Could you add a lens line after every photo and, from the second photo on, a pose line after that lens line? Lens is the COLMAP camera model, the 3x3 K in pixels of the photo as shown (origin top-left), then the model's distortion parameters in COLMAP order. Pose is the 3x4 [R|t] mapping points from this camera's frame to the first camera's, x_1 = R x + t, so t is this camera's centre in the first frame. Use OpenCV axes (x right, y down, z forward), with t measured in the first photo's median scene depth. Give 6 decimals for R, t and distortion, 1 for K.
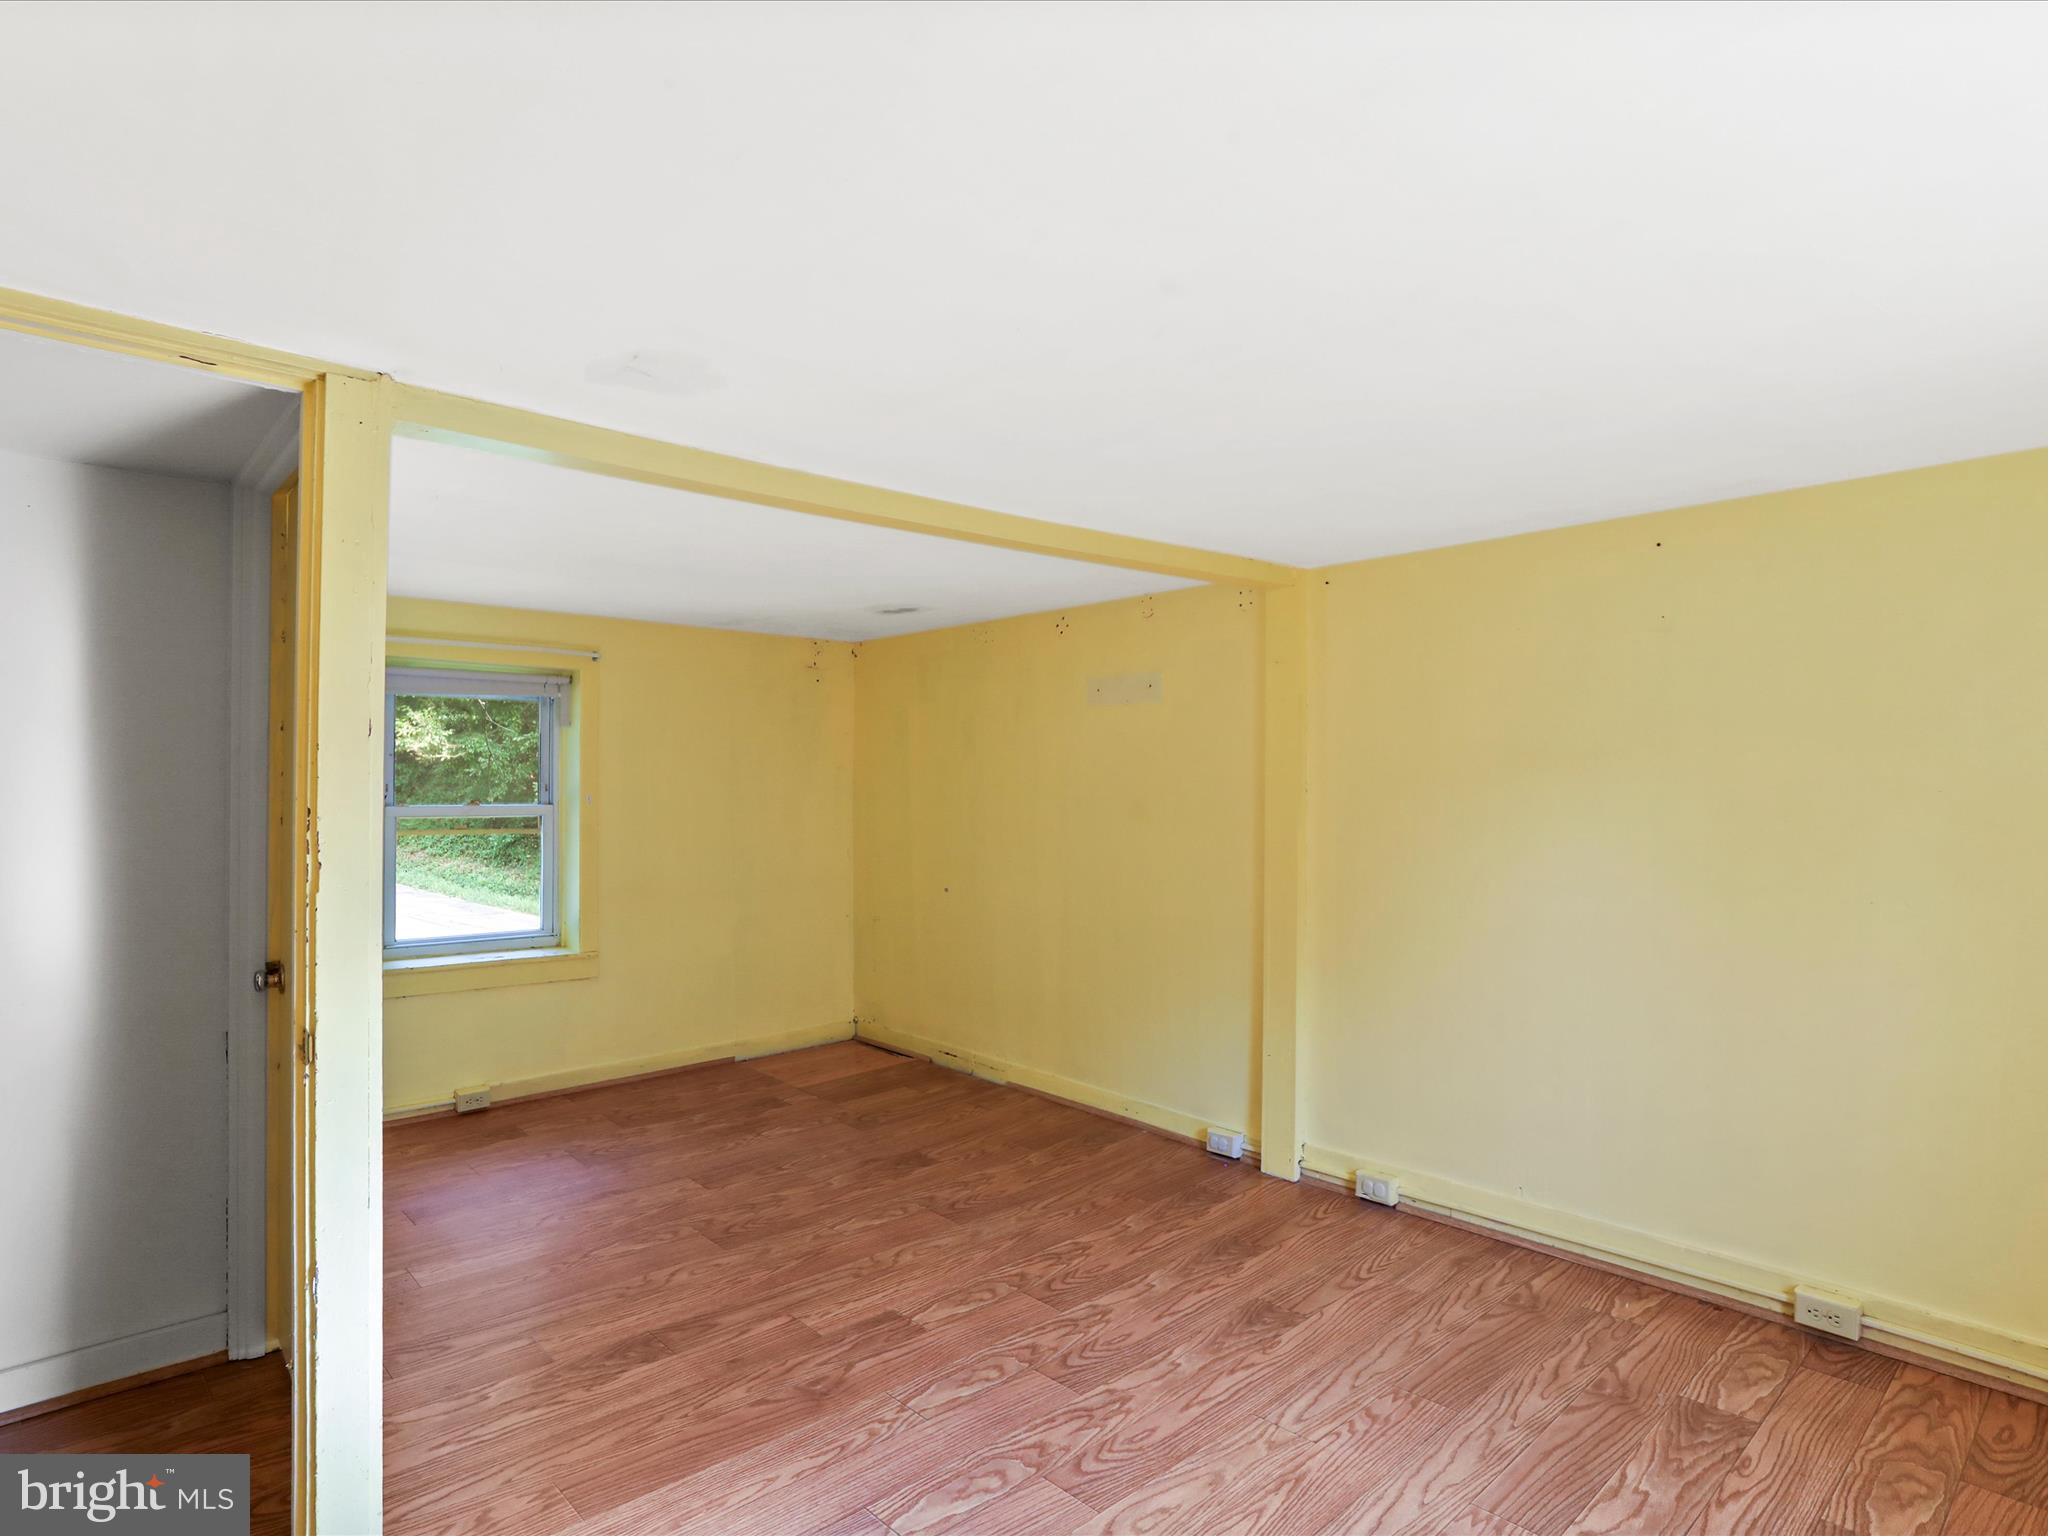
lens RADIAL K [[1133.5, 0, 1011.5], [0, 1133.5, 766.4], [0, 0, 1]] dist [-0.025195, 0.002390]
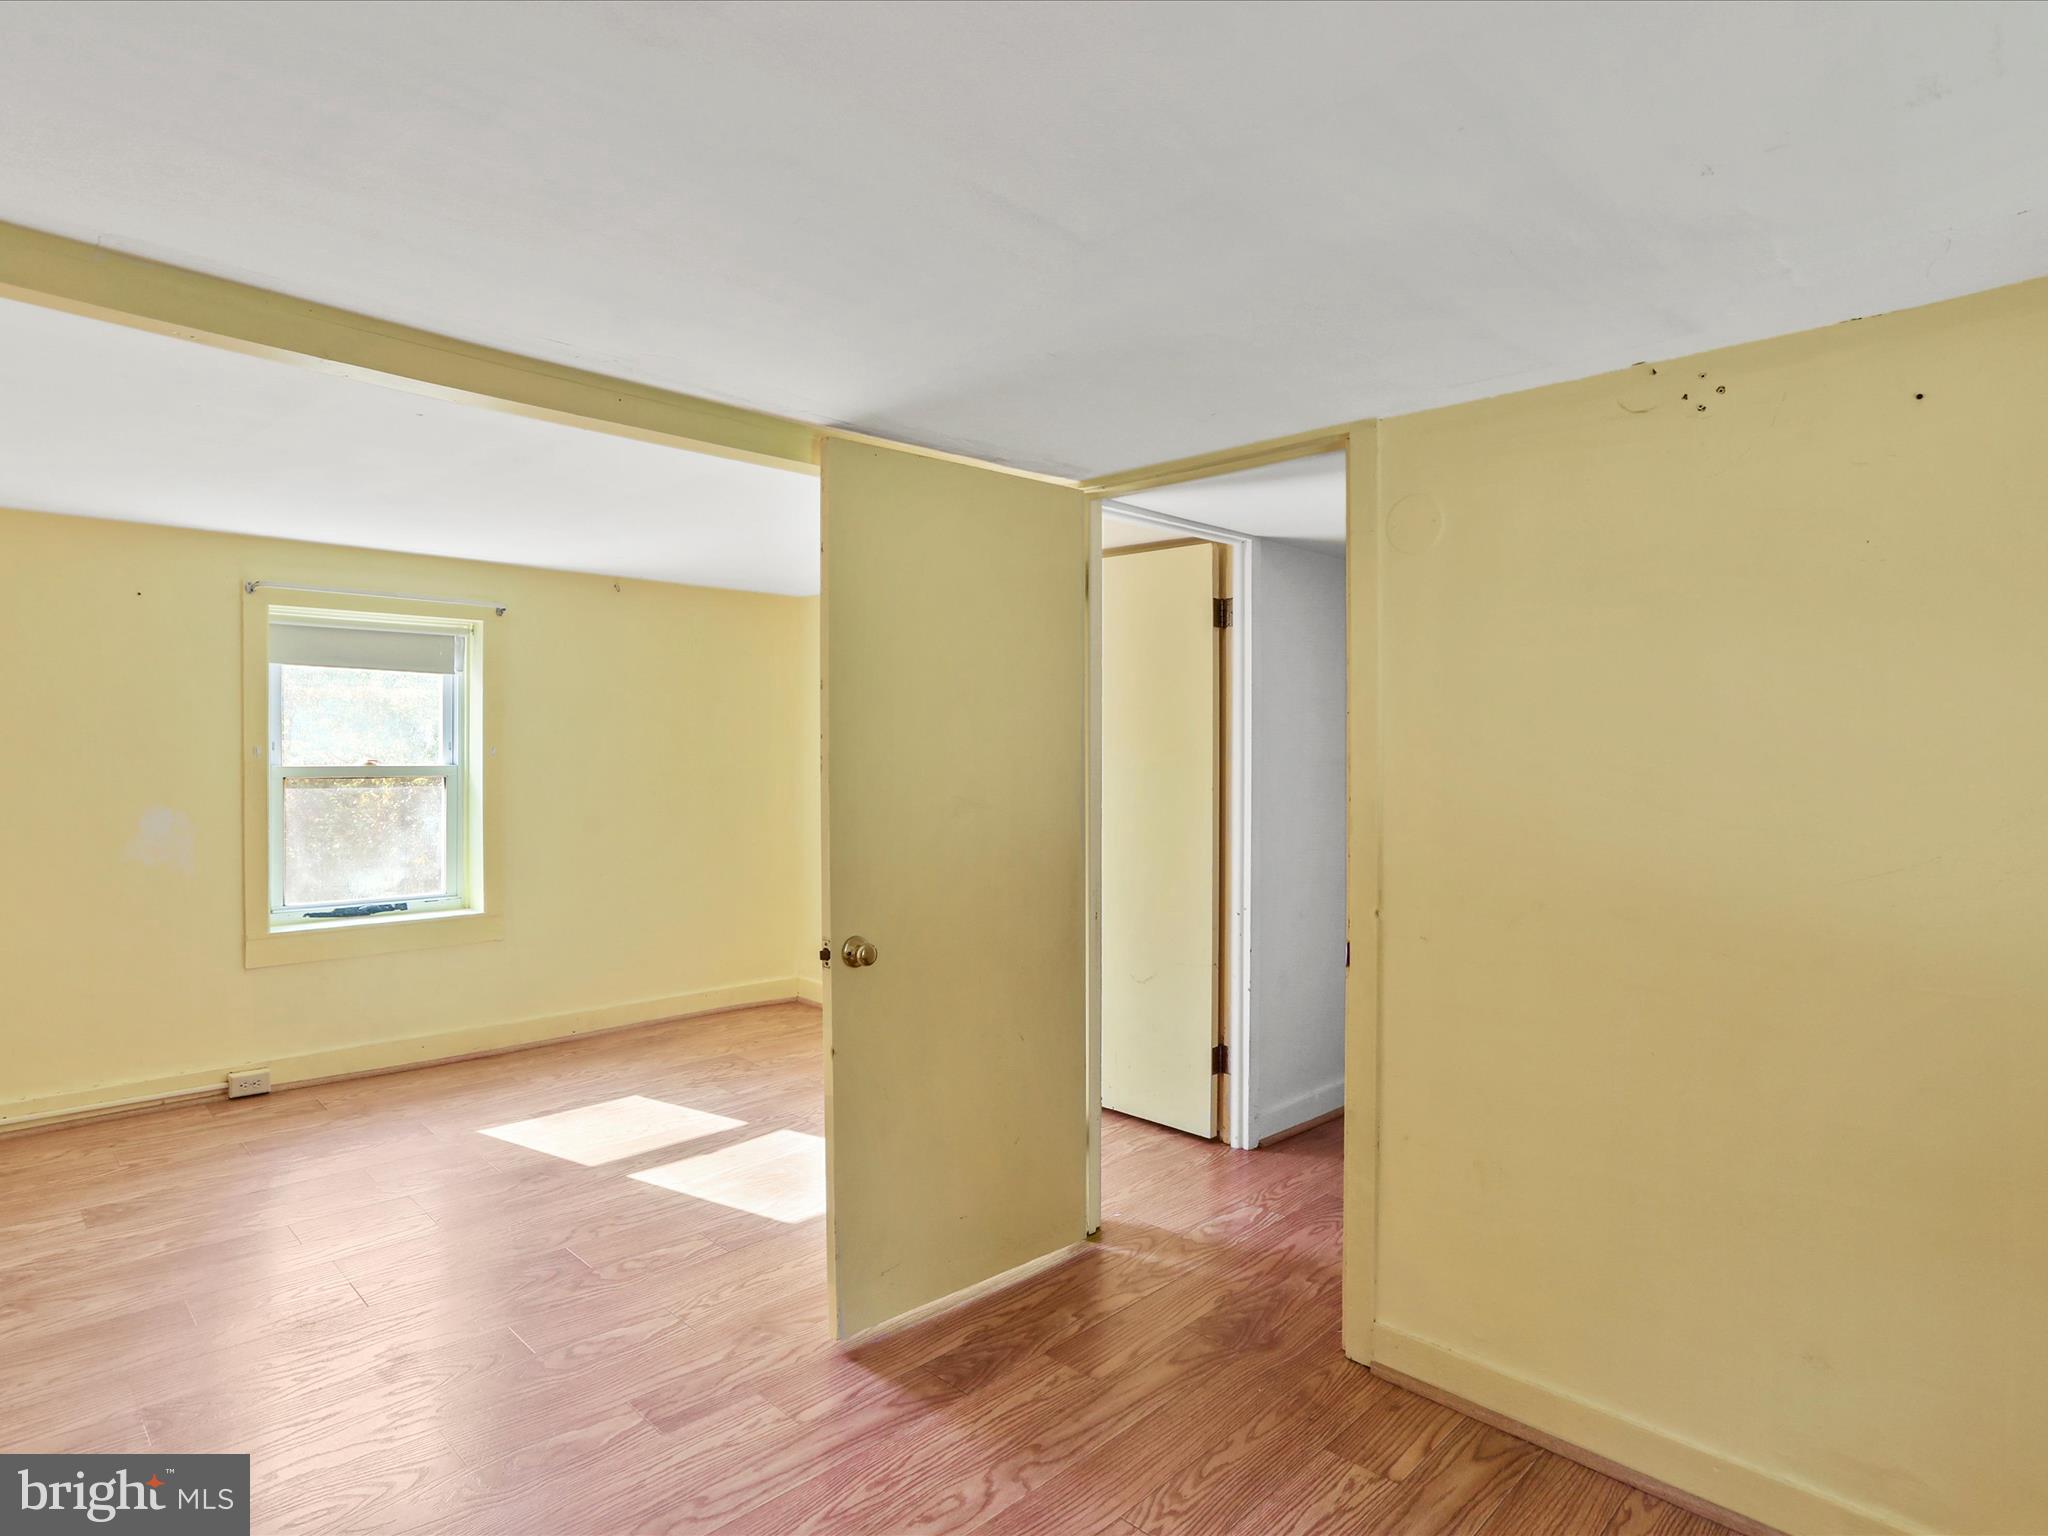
lens RADIAL K [[1133.5, 0, 1011.5], [0, 1133.5, 766.4], [0, 0, 1]] dist [-0.025195, 0.002390]
pose [[-0.998808, -0.009362, -0.047915, -0.305099], [-0.009492, 0.999952, 0.002482, 0.030184], [0.047889, 0.002934, -0.998848, 1.799412]]
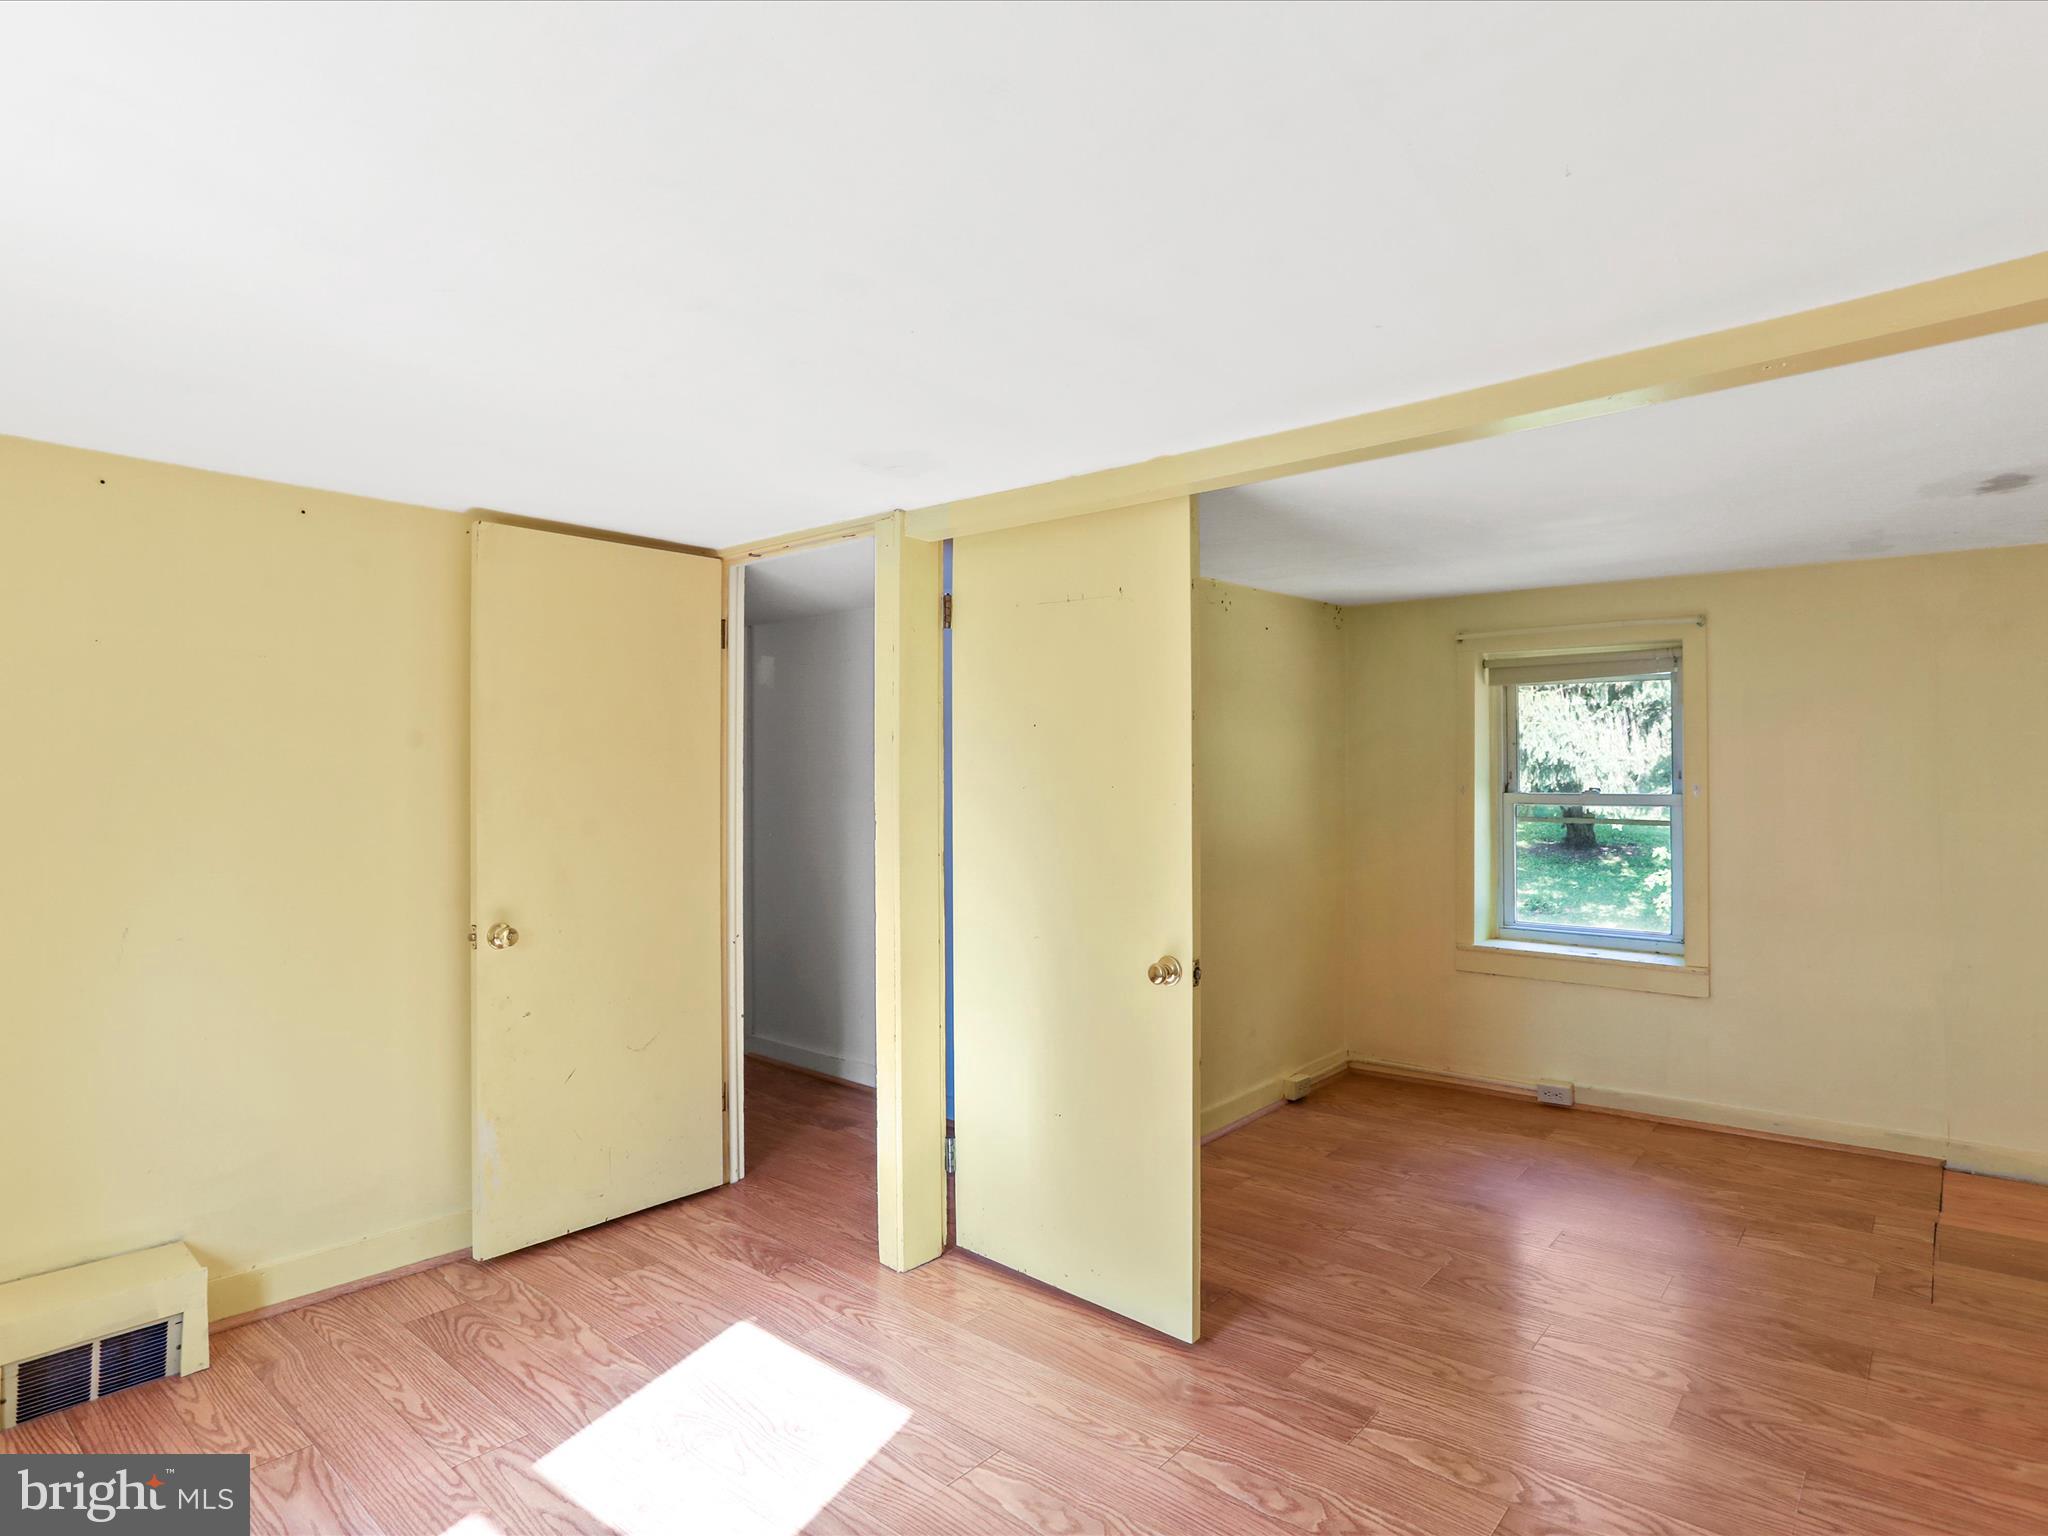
lens RADIAL K [[1133.5, 0, 1011.5], [0, 1133.5, 766.4], [0, 0, 1]] dist [-0.025195, 0.002390]
pose [[0.126540, -0.004499, -0.991951, 0.688036], [0.016911, 0.999854, -0.002378, 0.009990], [0.991817, -0.016474, 0.126597, 0.653028]]
